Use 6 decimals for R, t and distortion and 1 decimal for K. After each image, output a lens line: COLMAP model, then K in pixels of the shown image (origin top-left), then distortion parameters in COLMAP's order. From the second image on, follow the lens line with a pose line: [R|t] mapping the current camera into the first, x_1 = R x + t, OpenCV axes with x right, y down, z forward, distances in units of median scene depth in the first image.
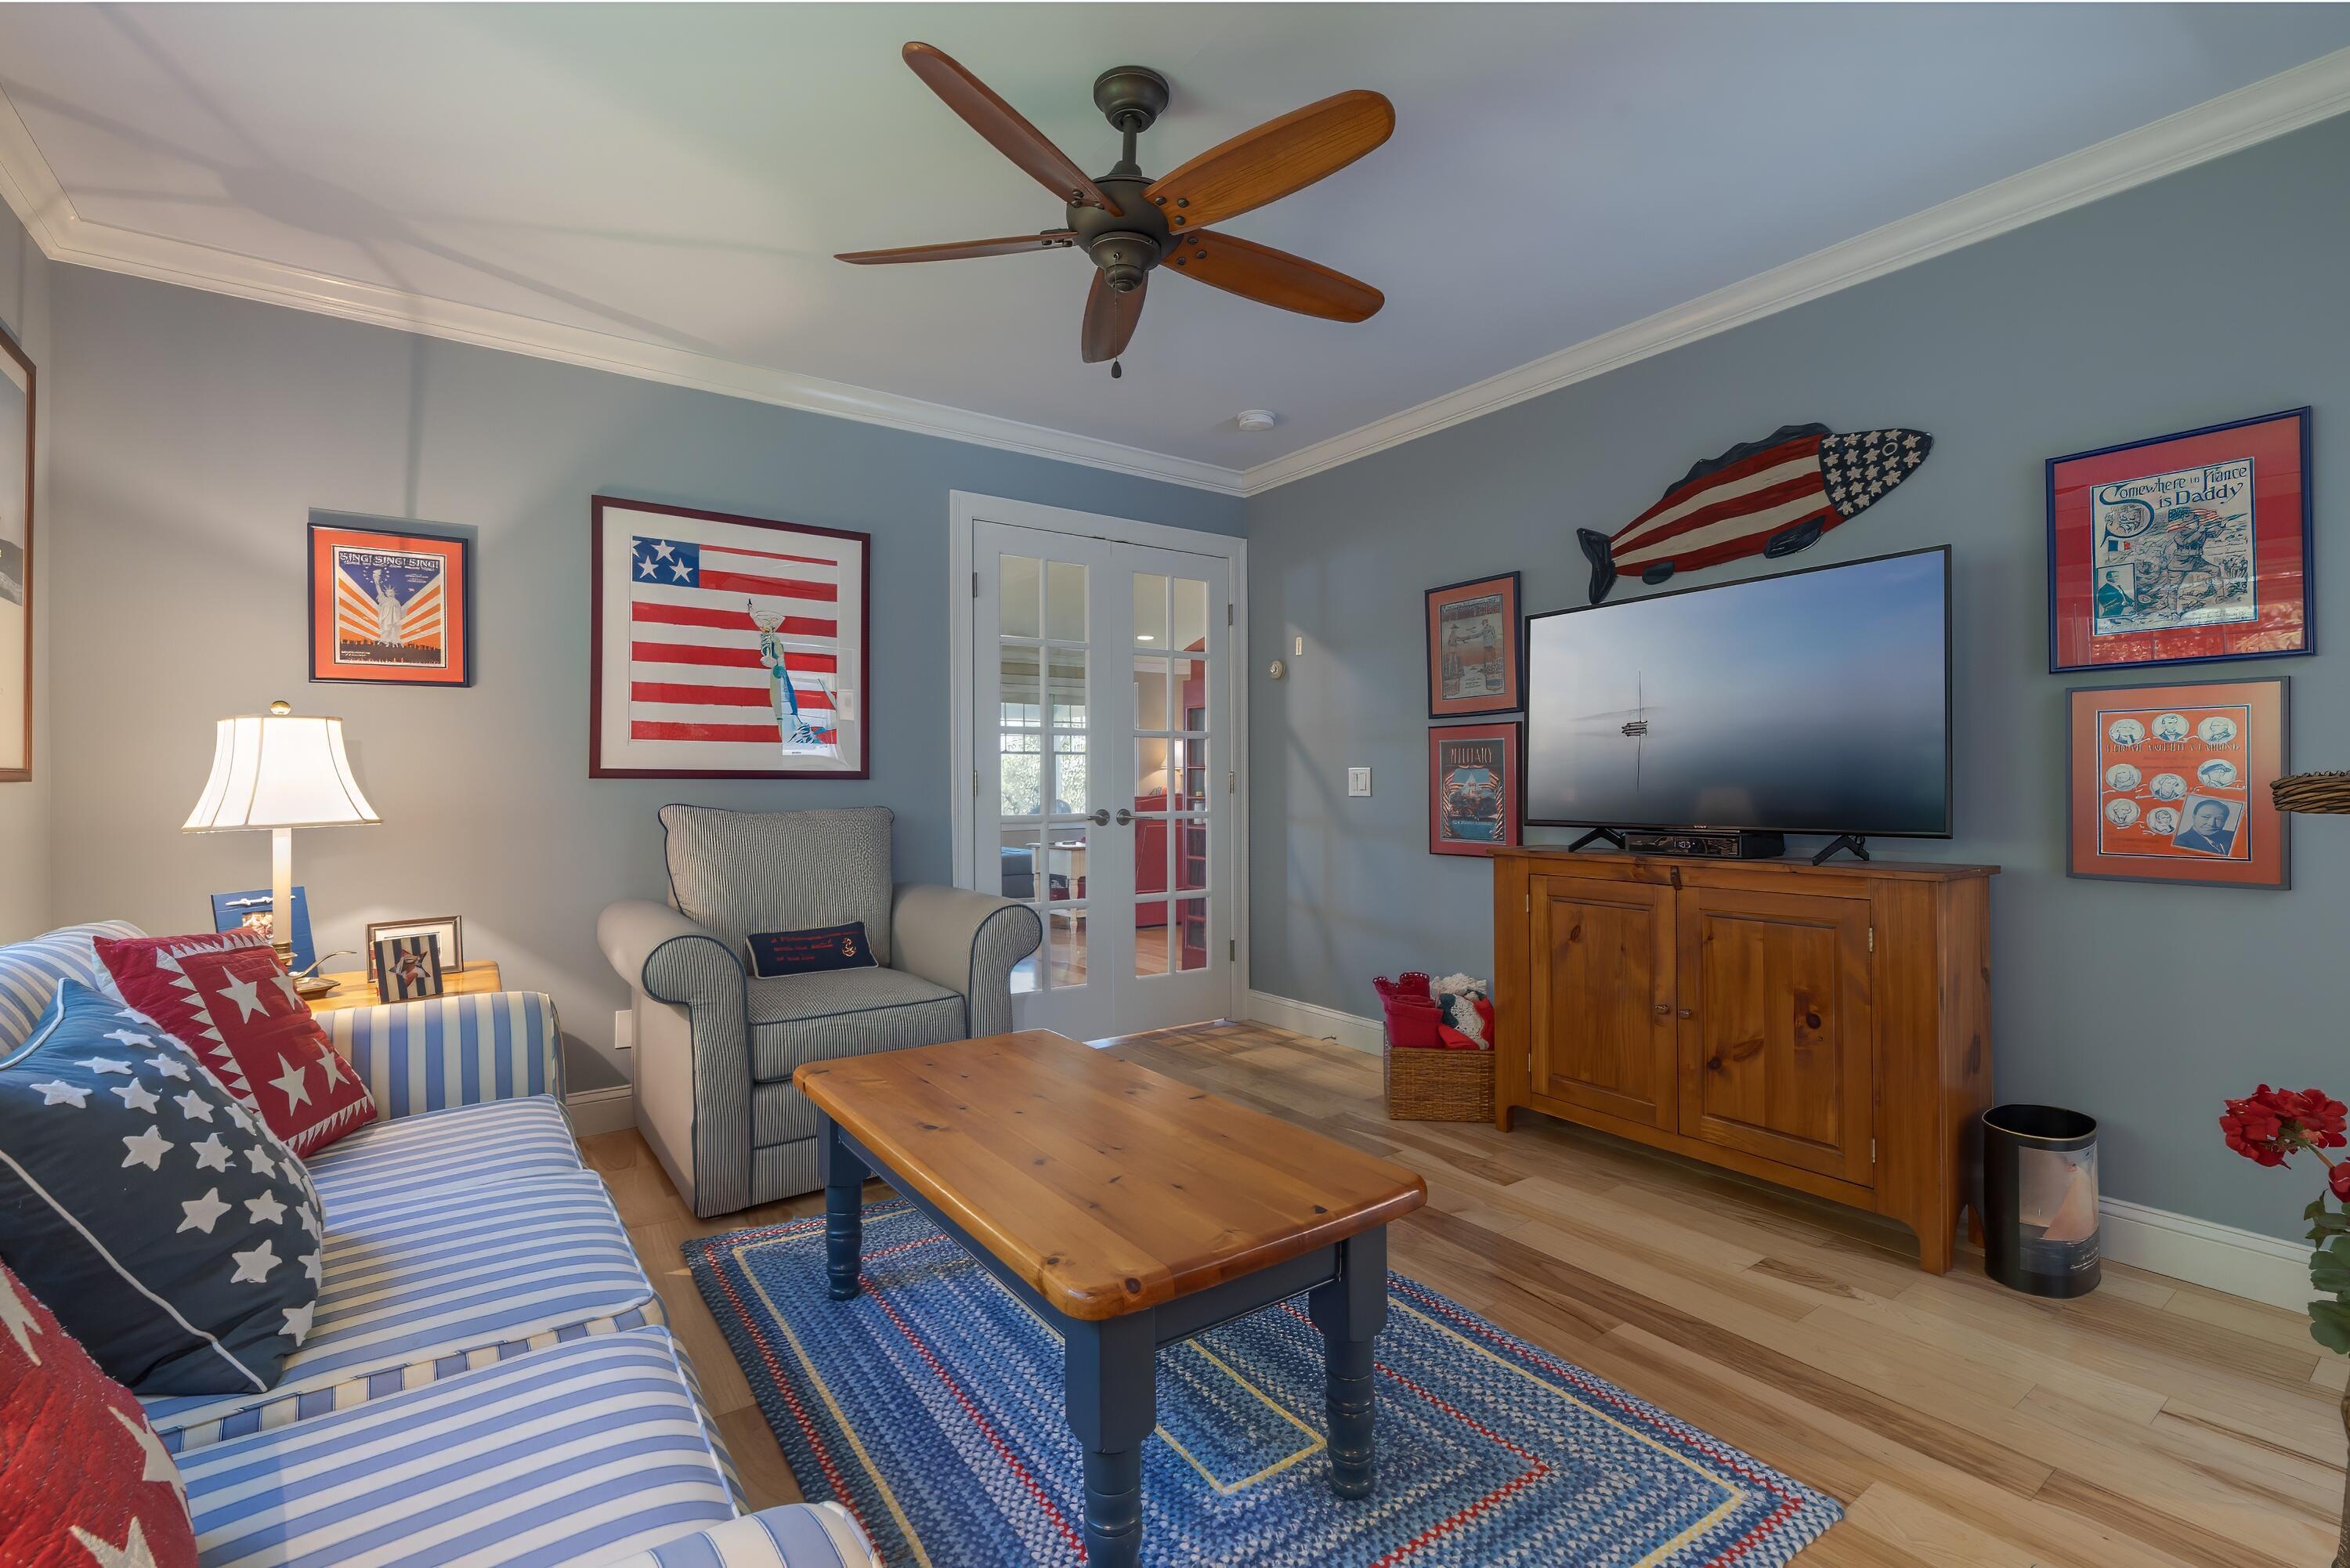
lens RADIAL K [[1072.5, 0, 1174.5], [0, 1072.5, 781.6], [0, 0, 1]] dist [0.003177, 0.000068]
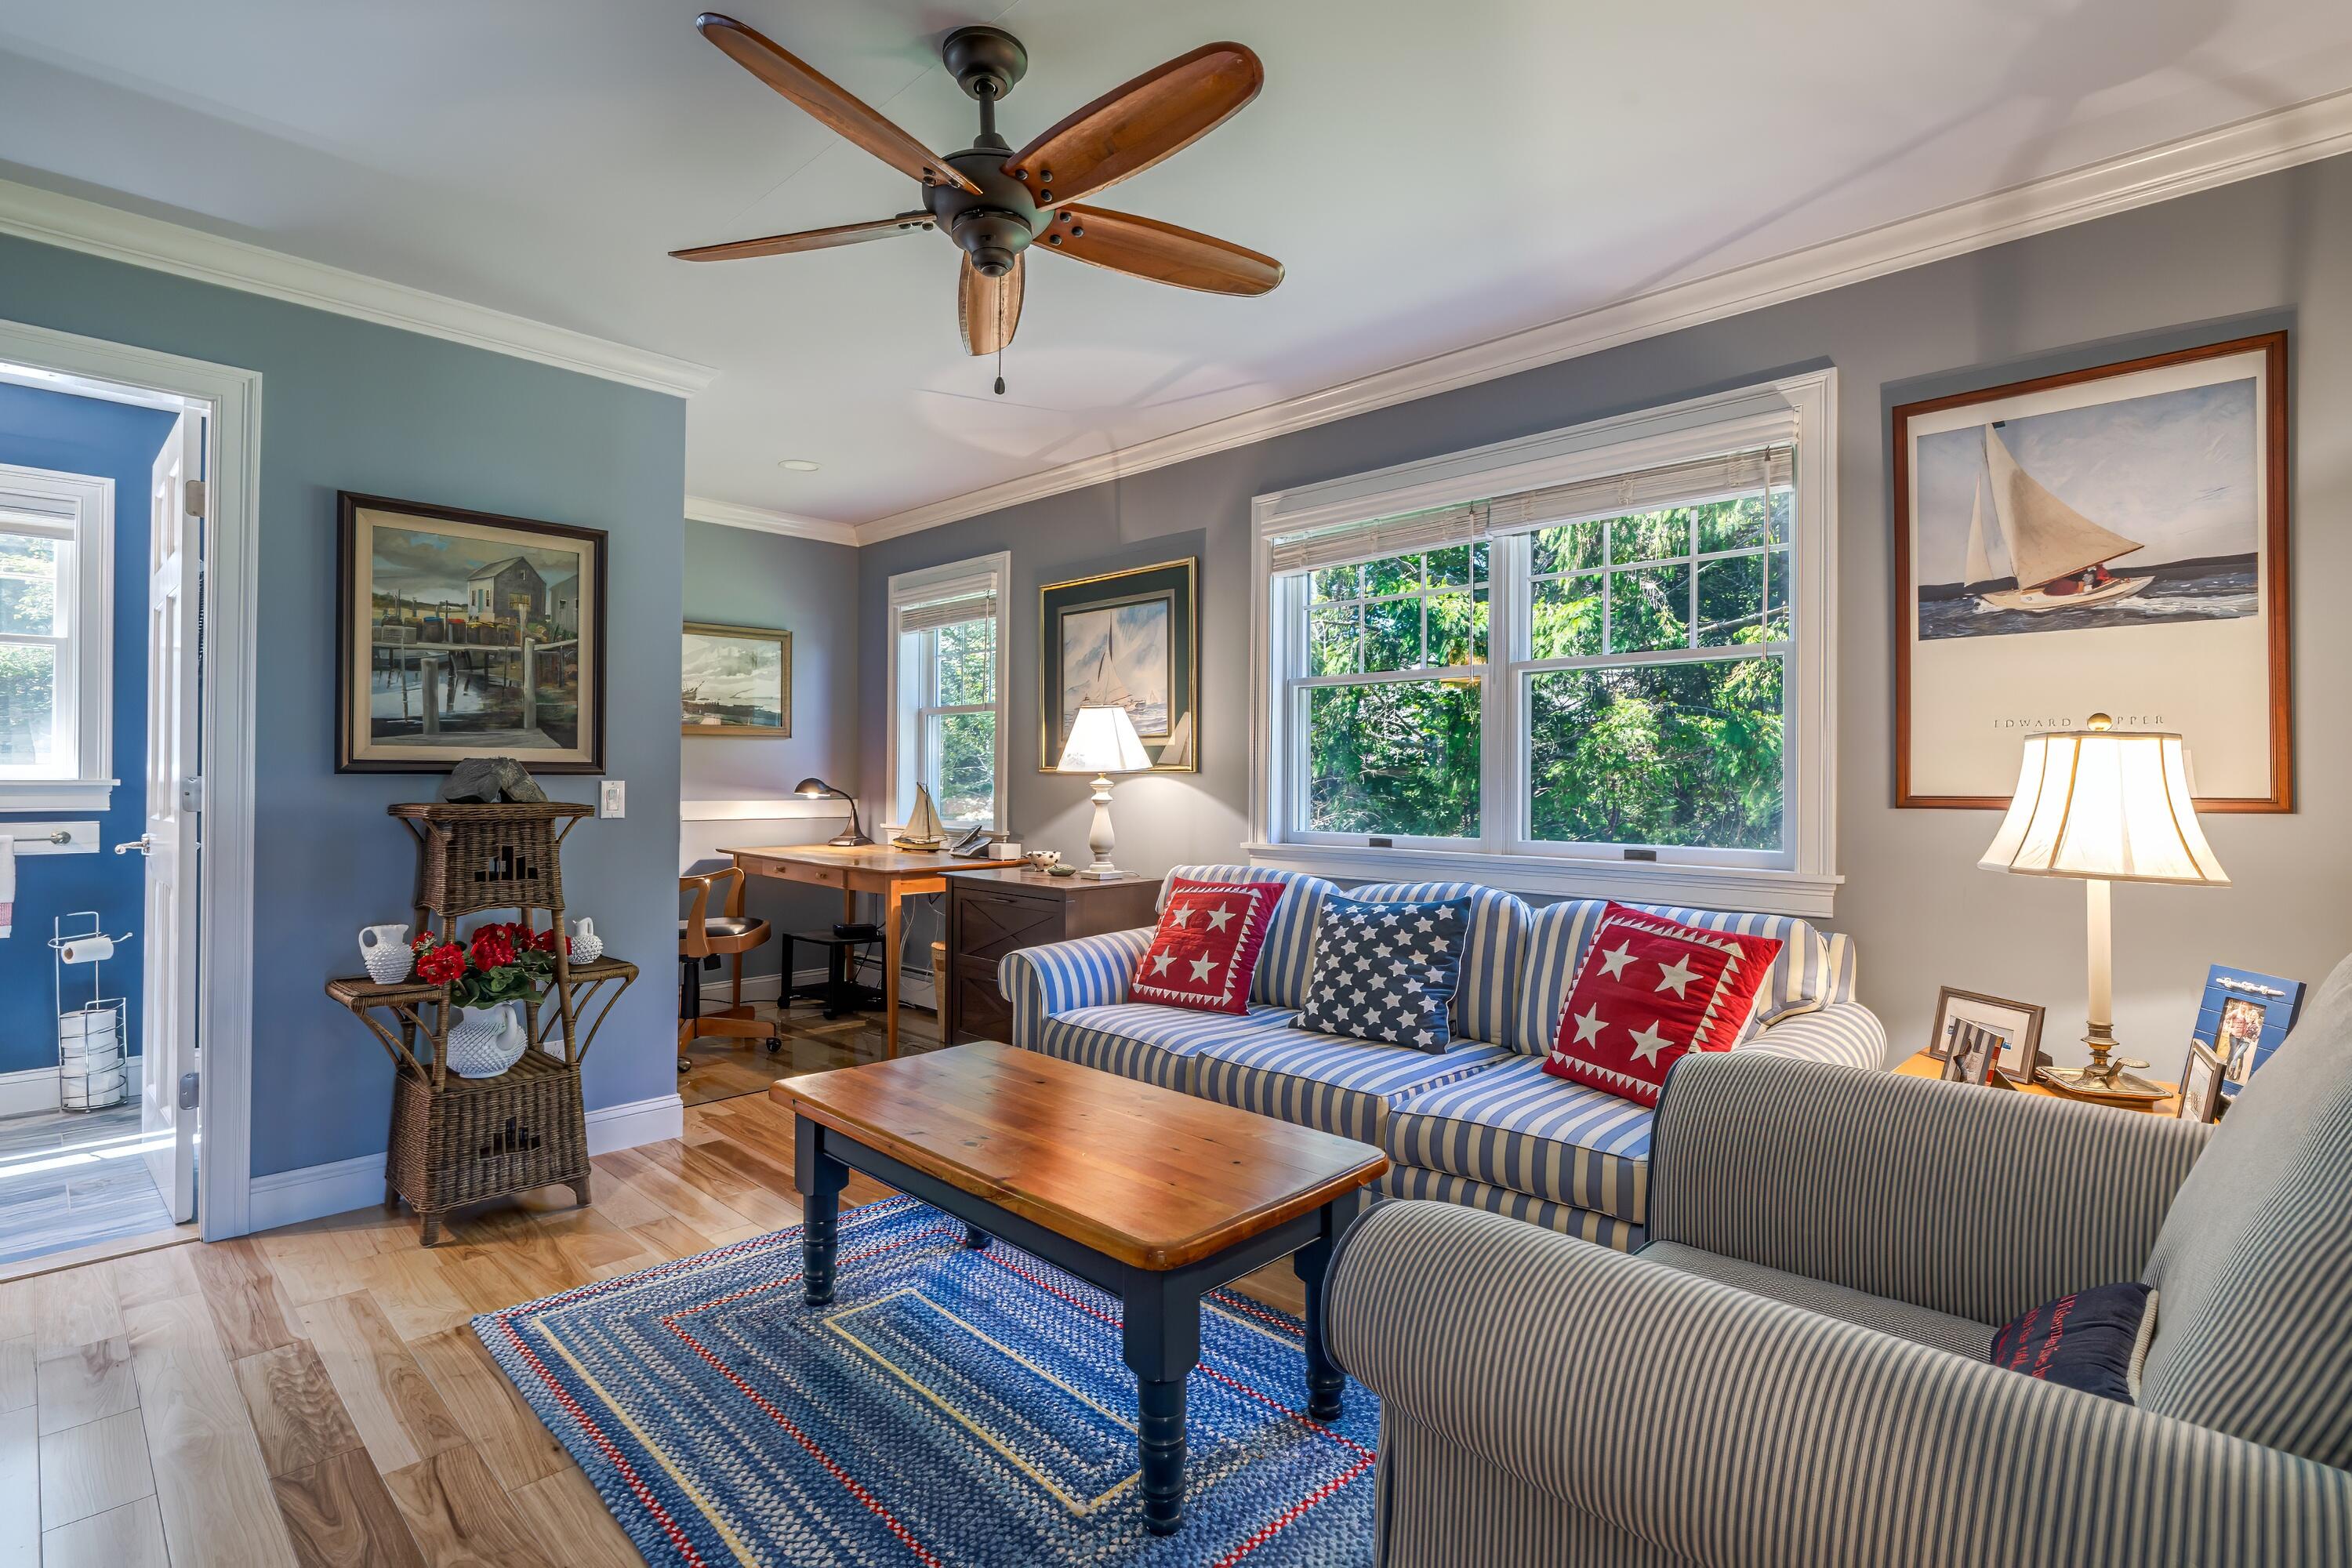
lens RADIAL K [[1150.2, 0, 1197.4], [0, 1150.2, 775.9], [0, 0, 1]] dist [0.011725, -0.000836]
pose [[-0.981871, 0.002374, -0.189533, -0.037273], [0.003614, 0.999974, -0.006195, -0.035855], [0.189514, -0.006767, -0.981855, 2.266070]]
